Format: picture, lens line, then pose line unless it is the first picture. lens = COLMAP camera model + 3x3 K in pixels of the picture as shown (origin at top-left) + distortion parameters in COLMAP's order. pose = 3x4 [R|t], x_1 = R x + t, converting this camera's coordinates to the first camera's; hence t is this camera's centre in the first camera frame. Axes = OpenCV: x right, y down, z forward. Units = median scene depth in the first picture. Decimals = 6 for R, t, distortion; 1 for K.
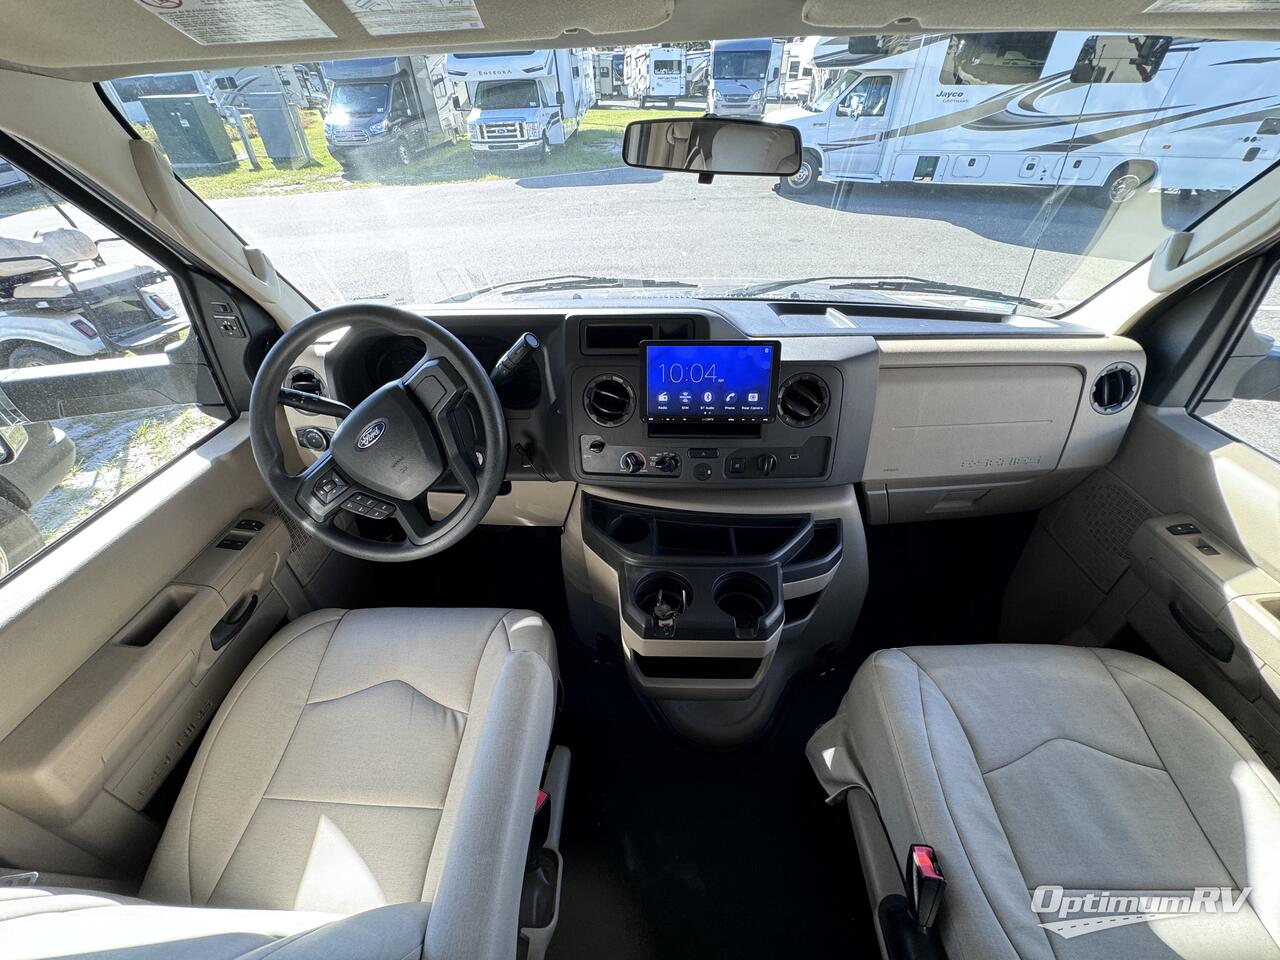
lens RADIAL K [[510.5, 0, 638.7], [0, 510.5, 479.7], [0, 0, 1]] dist [-0.003824, 0.000396]
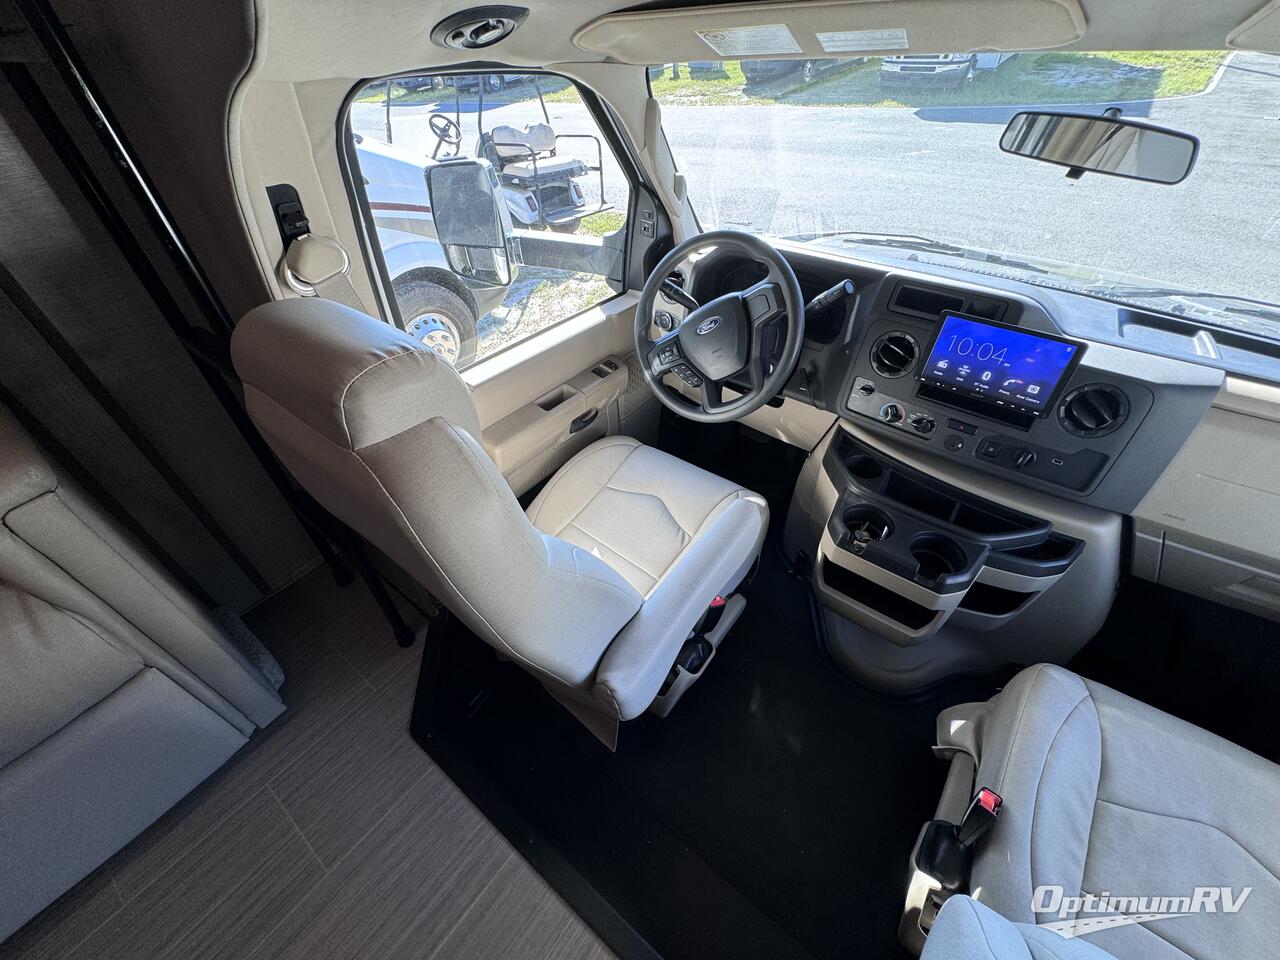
lens RADIAL K [[510.5, 0, 638.7], [0, 510.5, 479.7], [0, 0, 1]] dist [-0.003824, 0.000396]
pose [[0.811345, 0.395896, -0.430100, 0.077939], [-0.346409, 0.918271, 0.191777, 0.080232], [0.470873, -0.006607, 0.882176, -0.278107]]
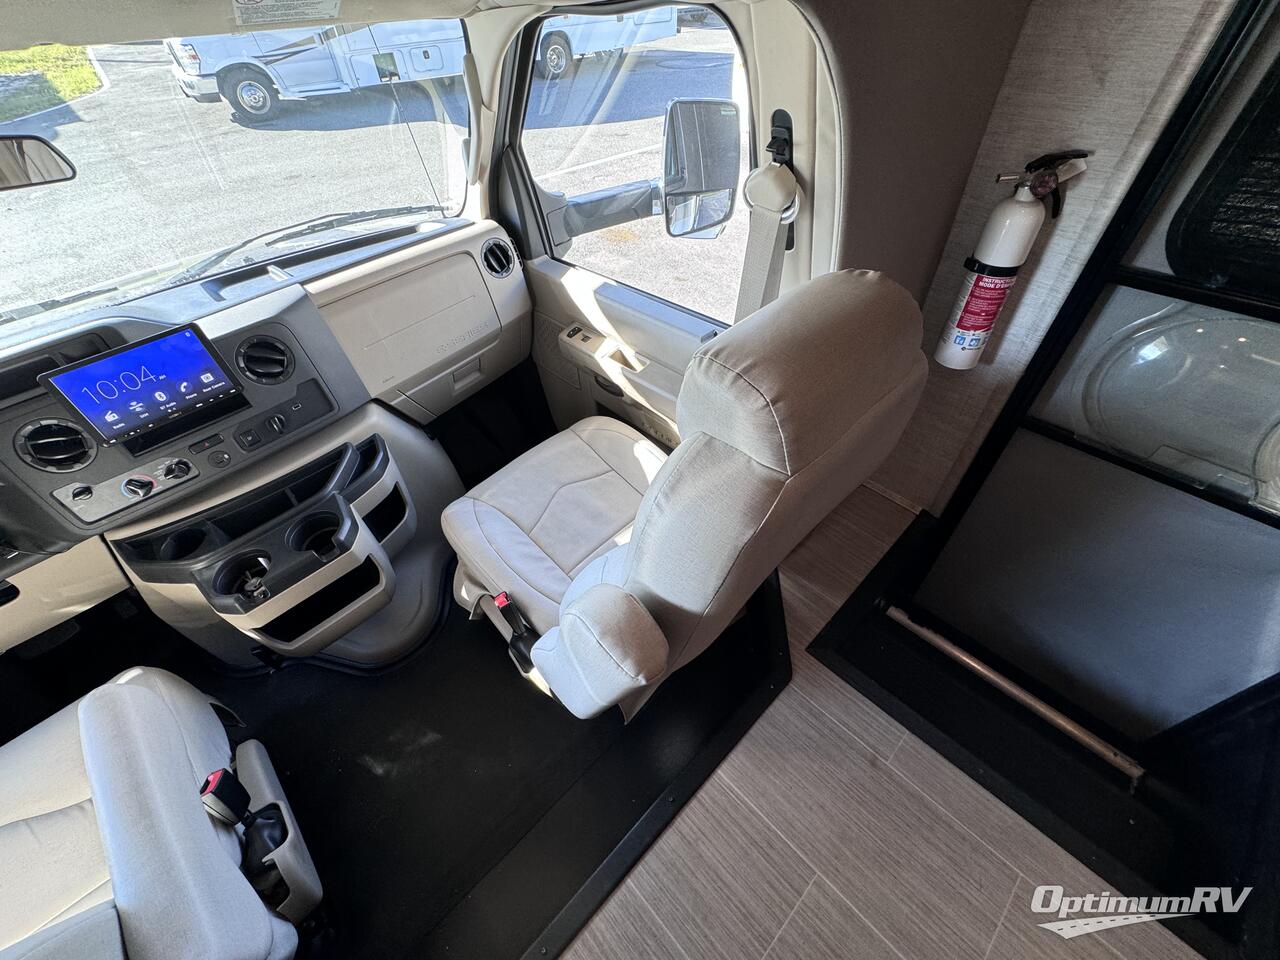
lens RADIAL K [[510.5, 0, 638.7], [0, 510.5, 479.7], [0, 0, 1]] dist [-0.003824, 0.000396]
pose [[0.697952, -0.532459, 0.478906, 0.202868], [0.463623, 0.845629, 0.264511, 0.144334], [-0.545818, 0.037415, 0.837068, -0.365110]]
